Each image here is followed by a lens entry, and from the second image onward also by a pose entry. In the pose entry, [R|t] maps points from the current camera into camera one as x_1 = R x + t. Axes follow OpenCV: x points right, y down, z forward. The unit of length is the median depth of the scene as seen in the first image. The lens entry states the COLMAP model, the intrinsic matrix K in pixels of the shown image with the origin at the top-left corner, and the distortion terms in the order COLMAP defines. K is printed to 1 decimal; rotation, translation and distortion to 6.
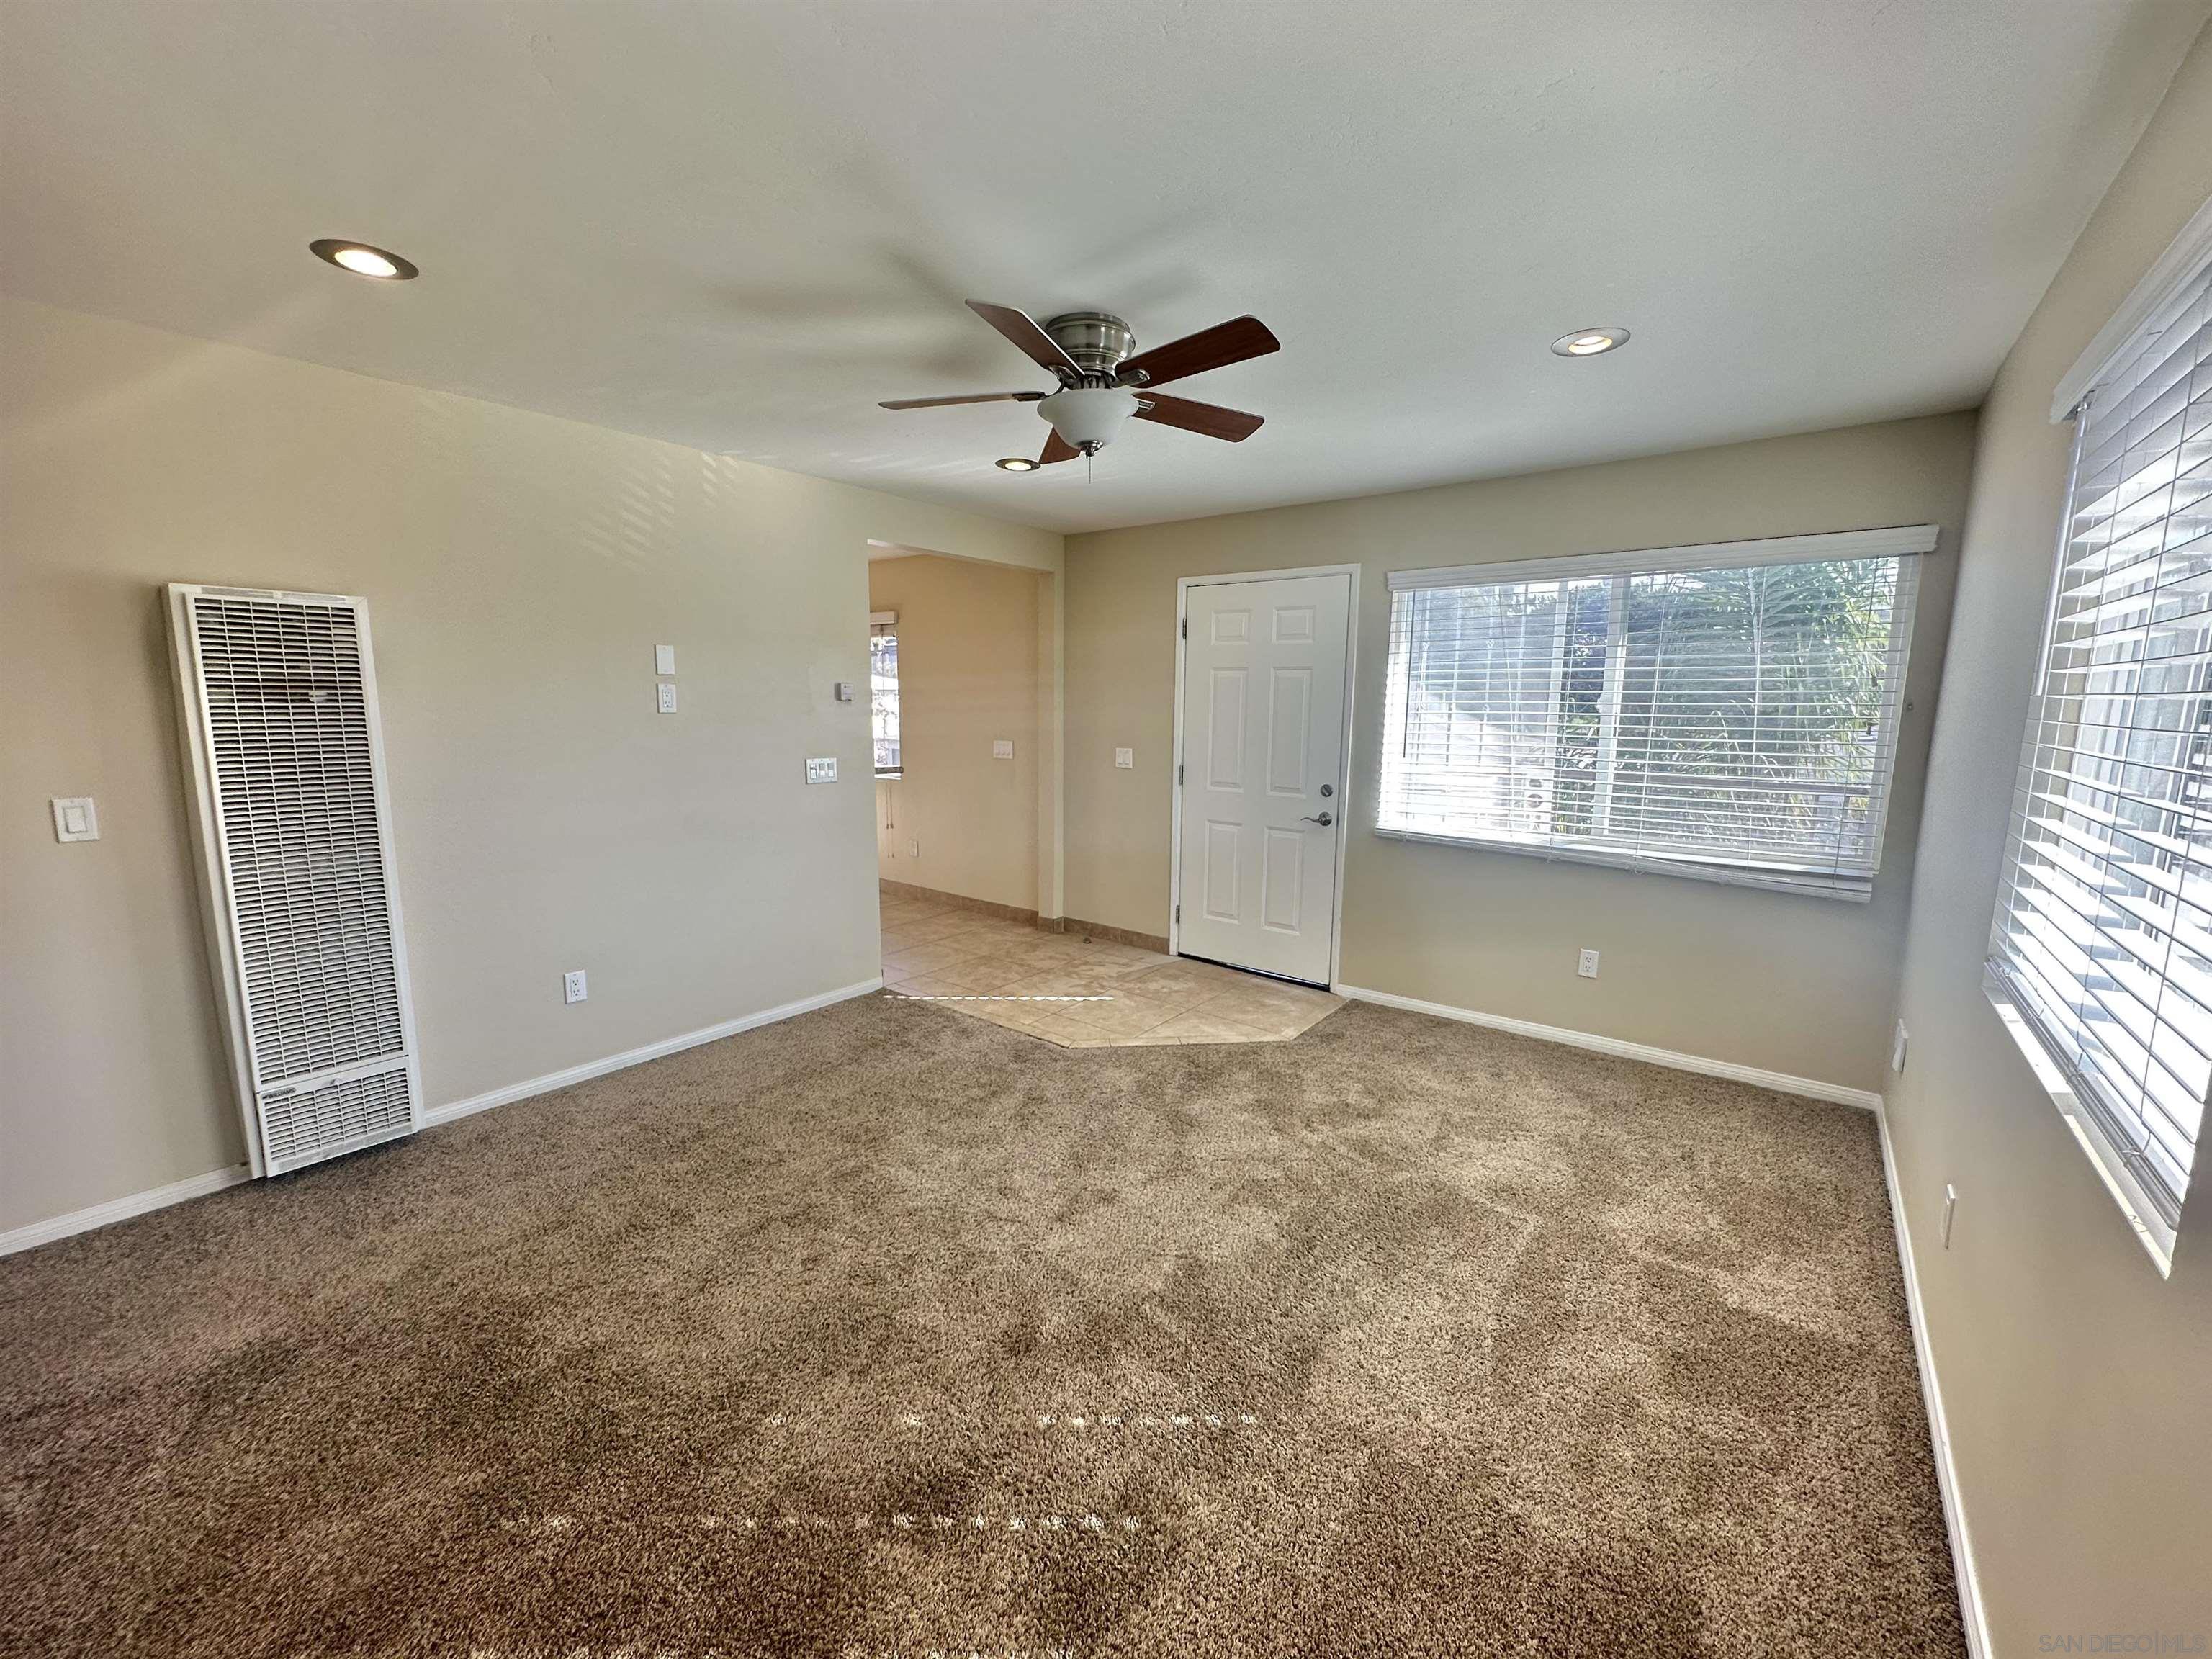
lens RADIAL K [[881.5, 0, 1102.2], [0, 881.5, 814.9], [0, 0, 1]] dist [0.000259, 0.000004]
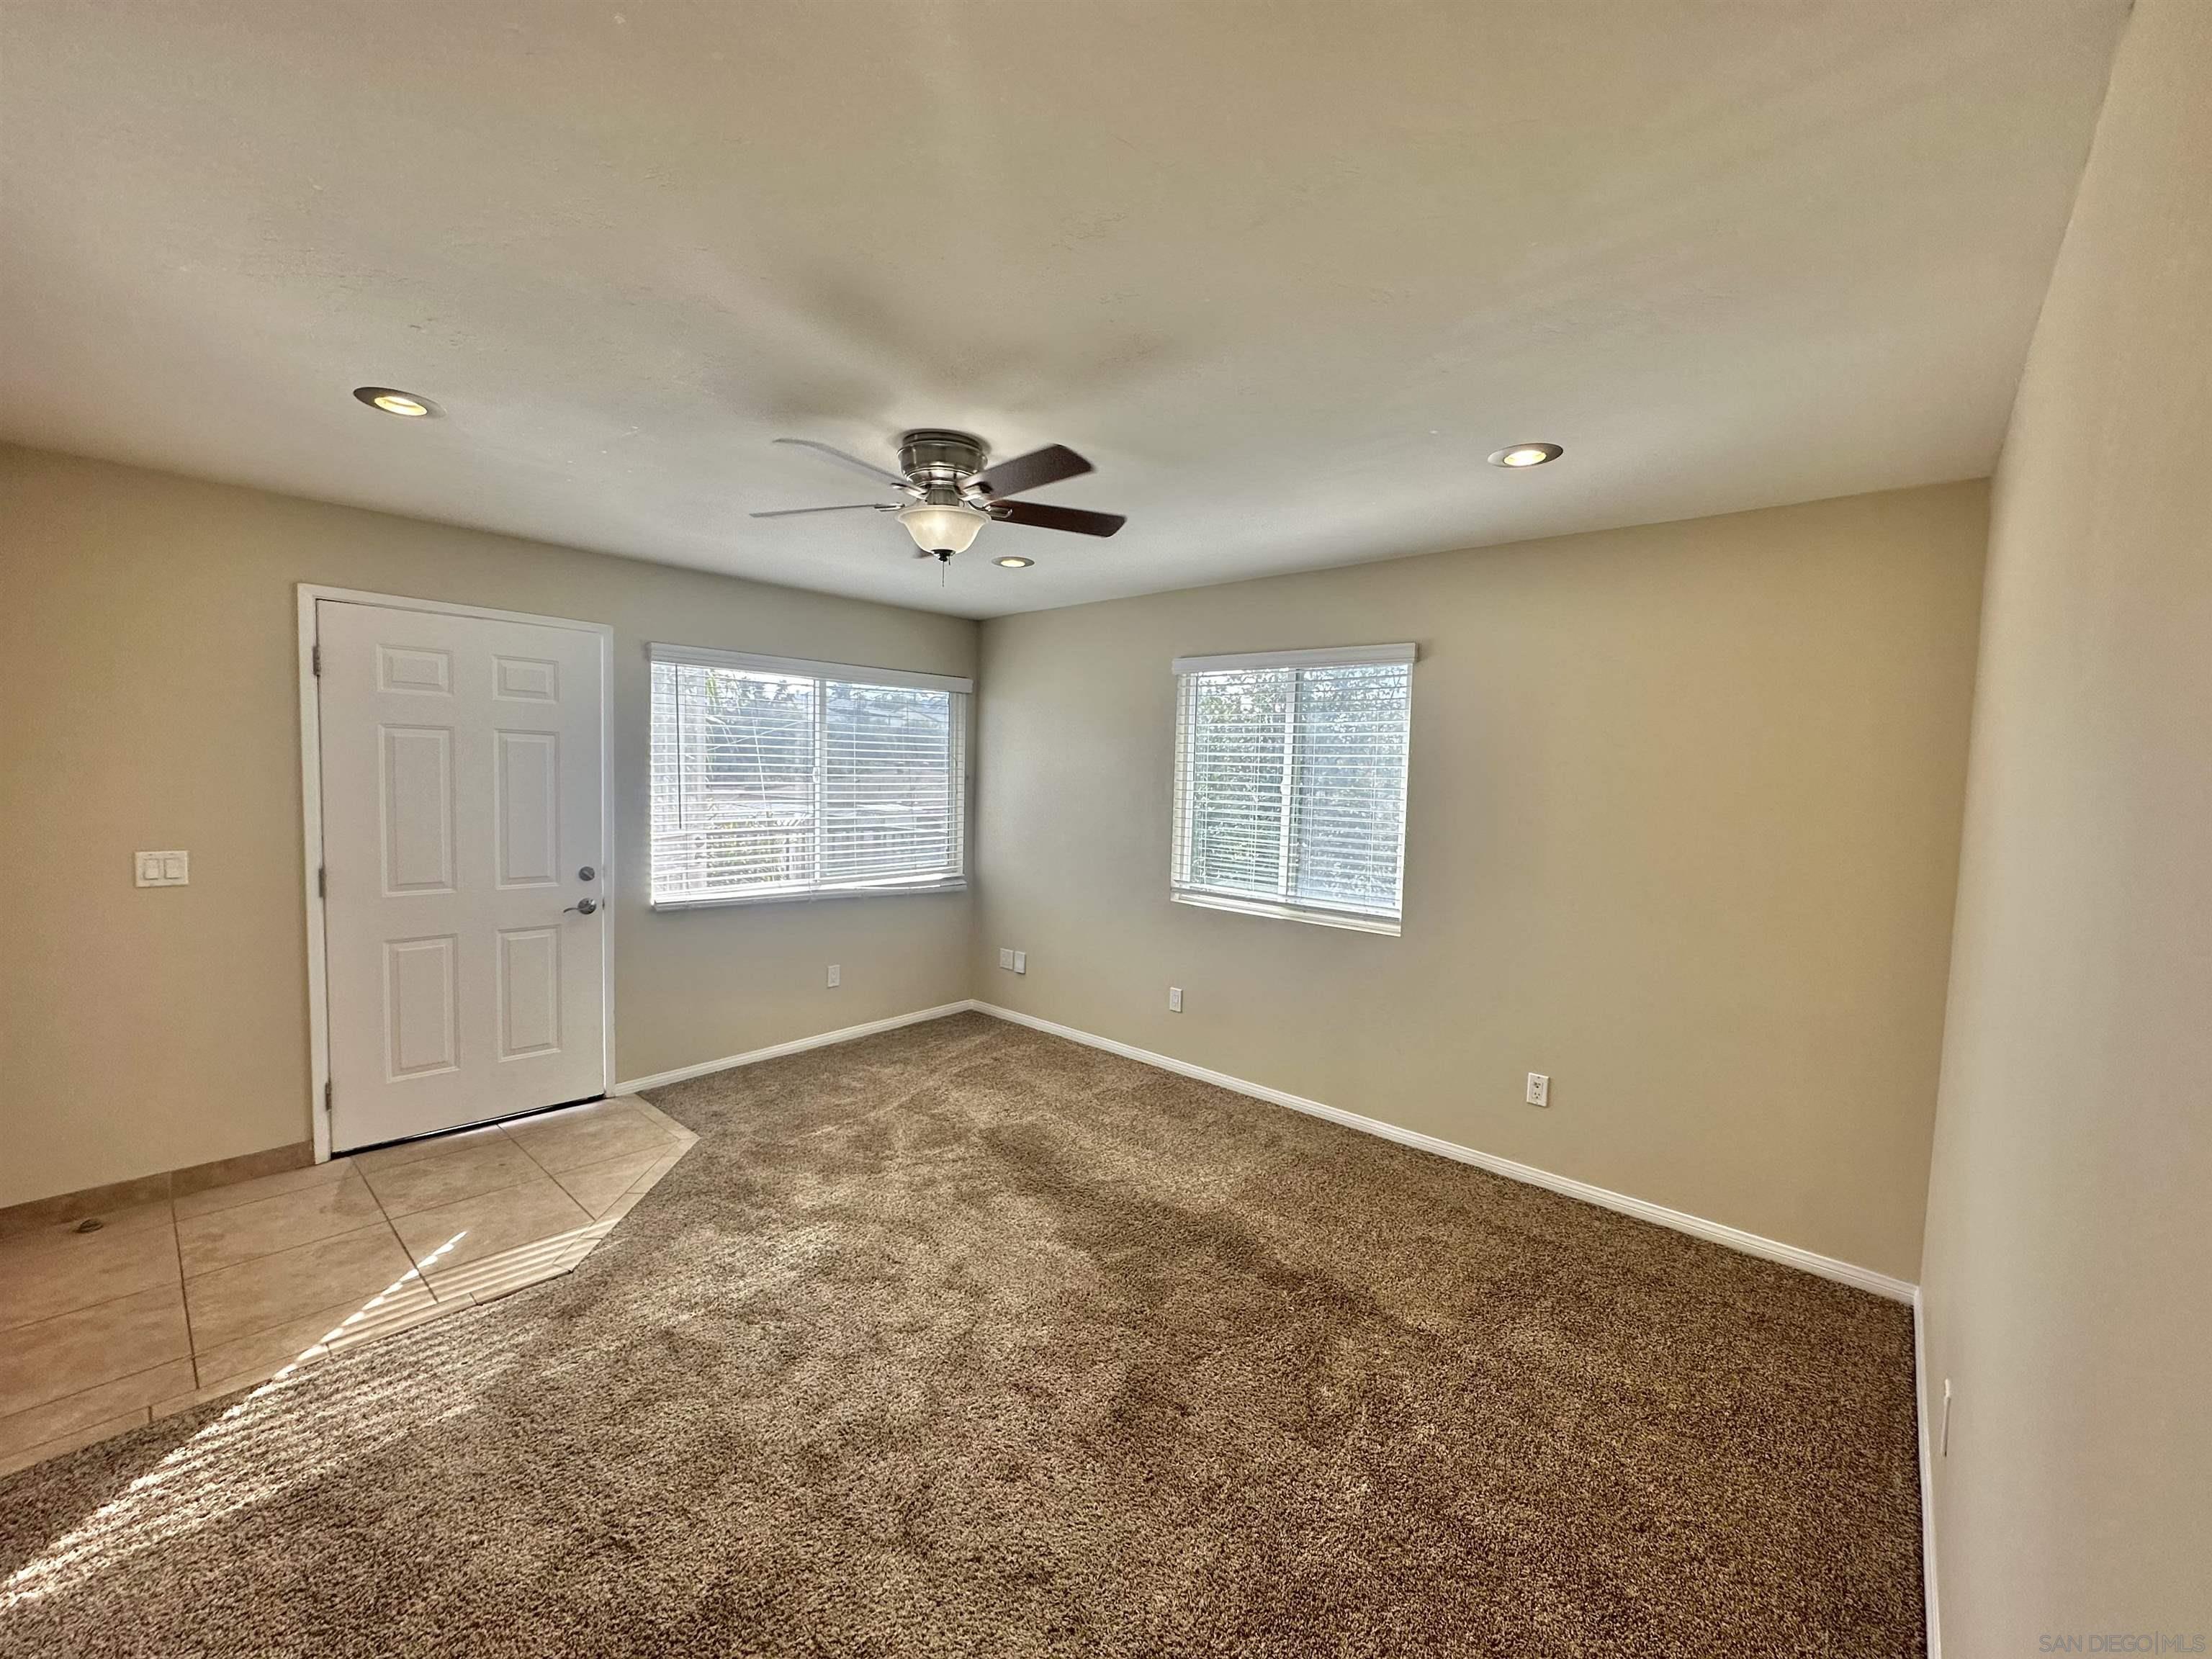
lens RADIAL K [[881.5, 0, 1104.3], [0, 881.5, 839.8], [0, 0, 1]] dist [0.000259, 0.000004]
pose [[0.062294, -0.084220, 0.994498, -0.626423], [0.106686, 0.991286, 0.077265, -0.078923], [-0.992339, 0.101286, 0.070737, 0.453183]]
